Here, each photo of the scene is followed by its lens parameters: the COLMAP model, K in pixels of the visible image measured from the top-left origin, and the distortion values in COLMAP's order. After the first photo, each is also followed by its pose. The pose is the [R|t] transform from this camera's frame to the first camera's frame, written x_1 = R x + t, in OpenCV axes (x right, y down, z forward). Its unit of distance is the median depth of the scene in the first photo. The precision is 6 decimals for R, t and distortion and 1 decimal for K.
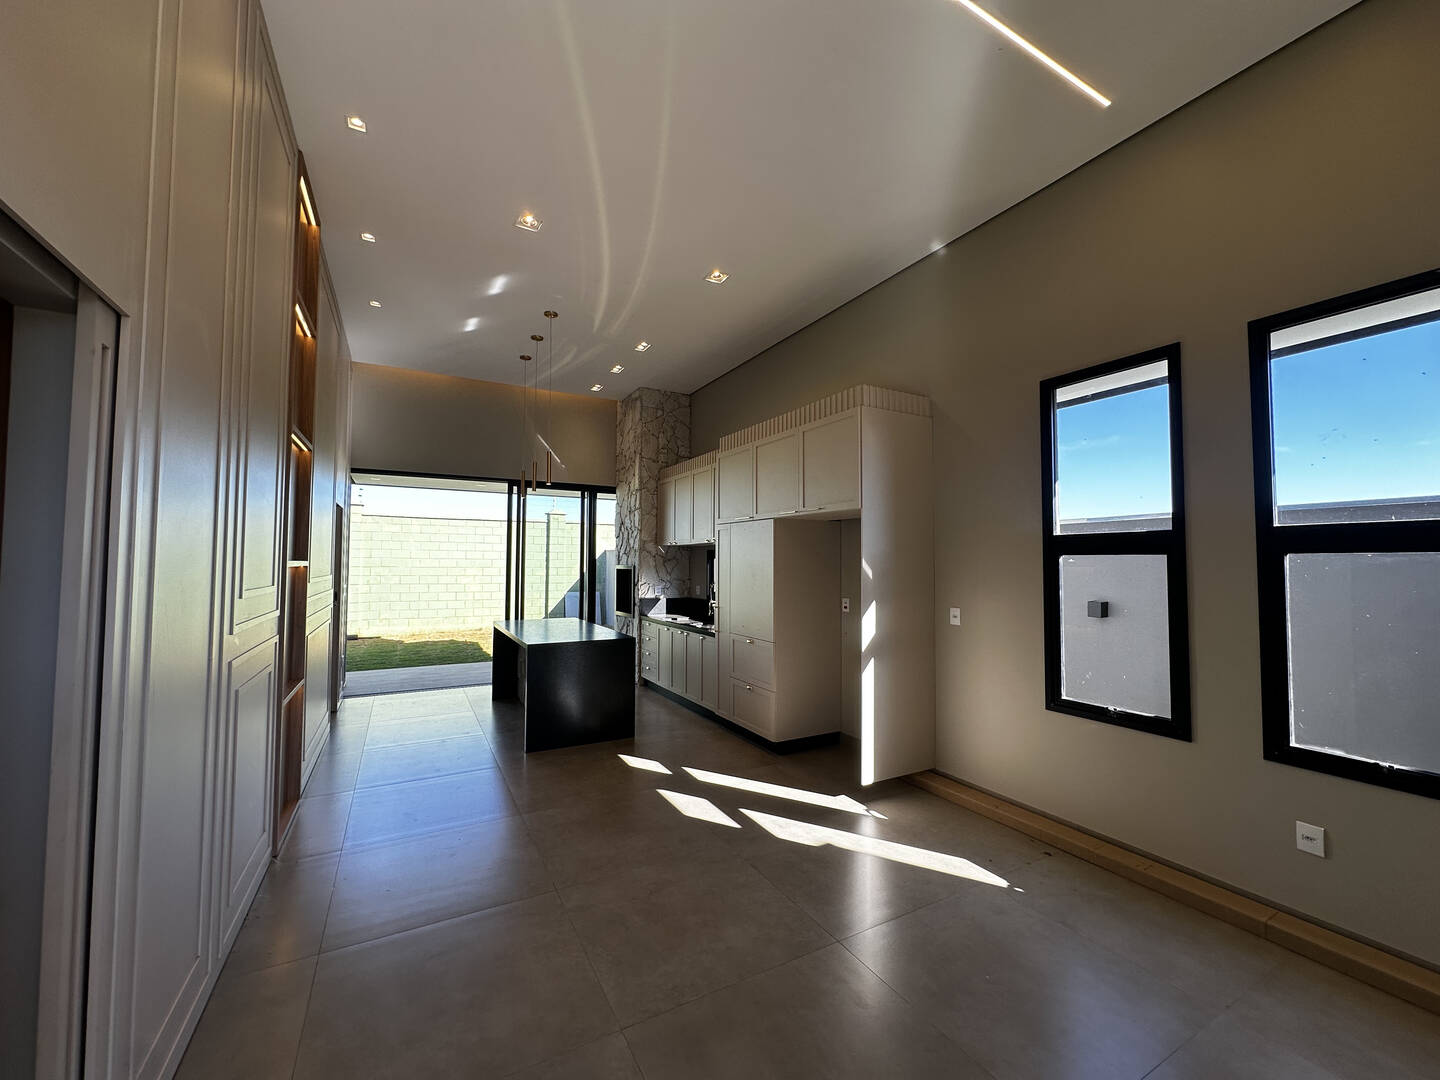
lens RADIAL K [[574.4, 0, 730.8], [0, 574.4, 543.6], [0, 0, 1]] dist [0.000307, -0.000047]
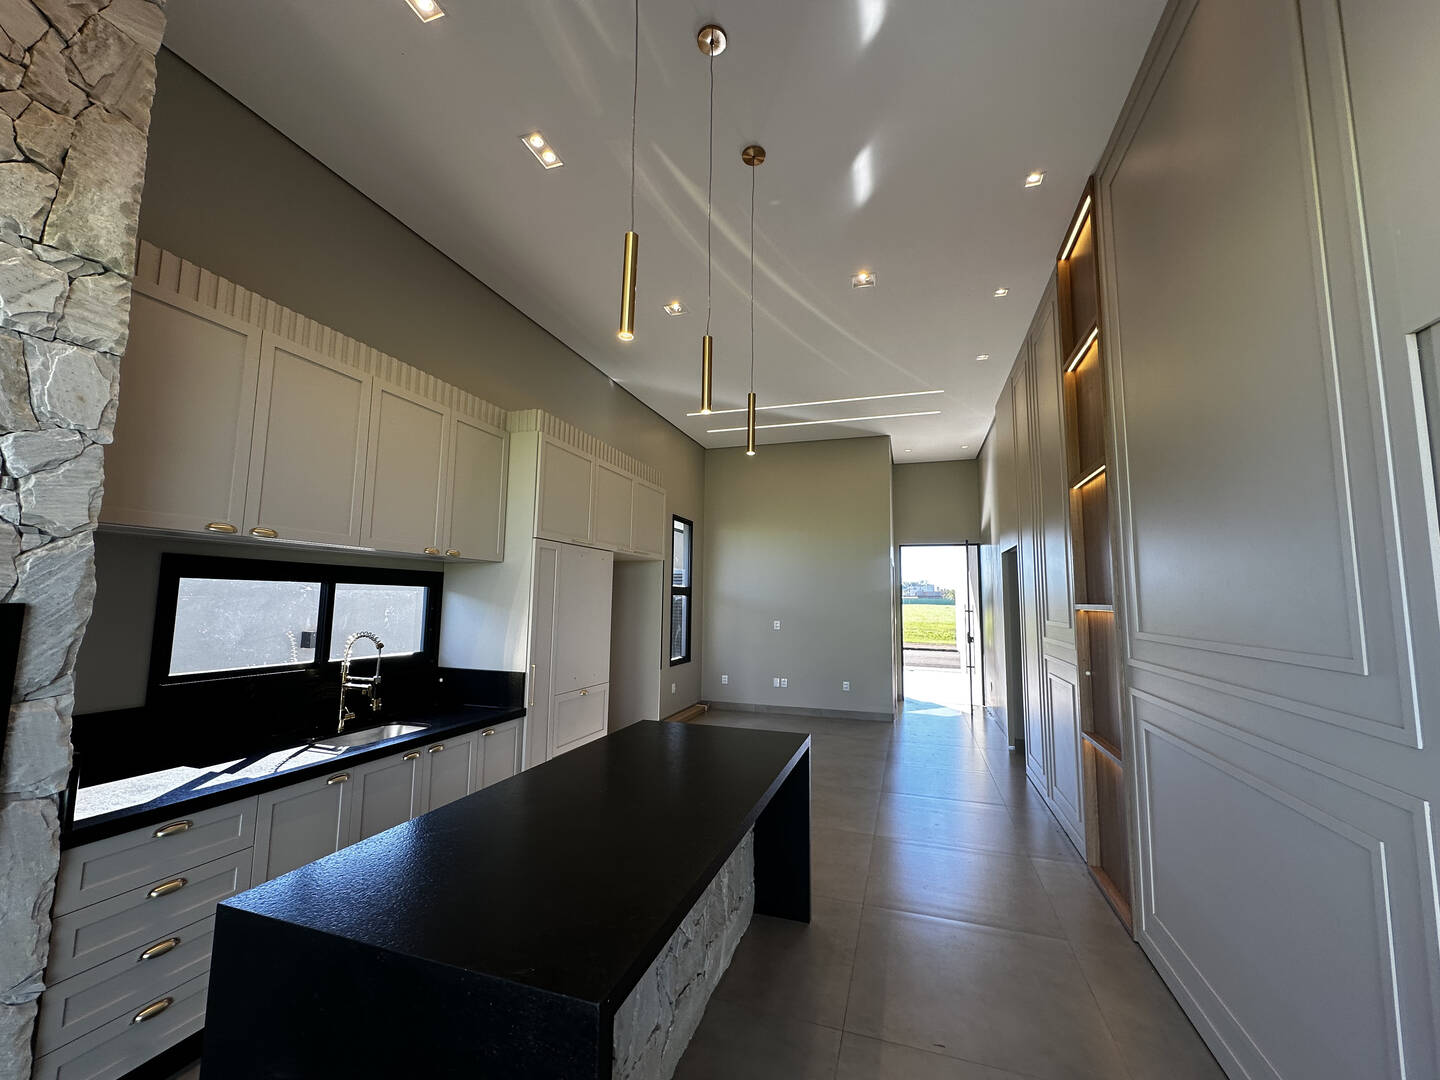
lens RADIAL K [[572.0, 0, 720.9], [0, 572.0, 541.6], [0, 0, 1]] dist [-0.000290, -0.000061]
pose [[-0.666861, 0.057823, 0.742935, -0.483510], [-0.047333, 0.991685, -0.119669, 0.028905], [-0.743677, -0.114968, -0.658579, 0.953382]]
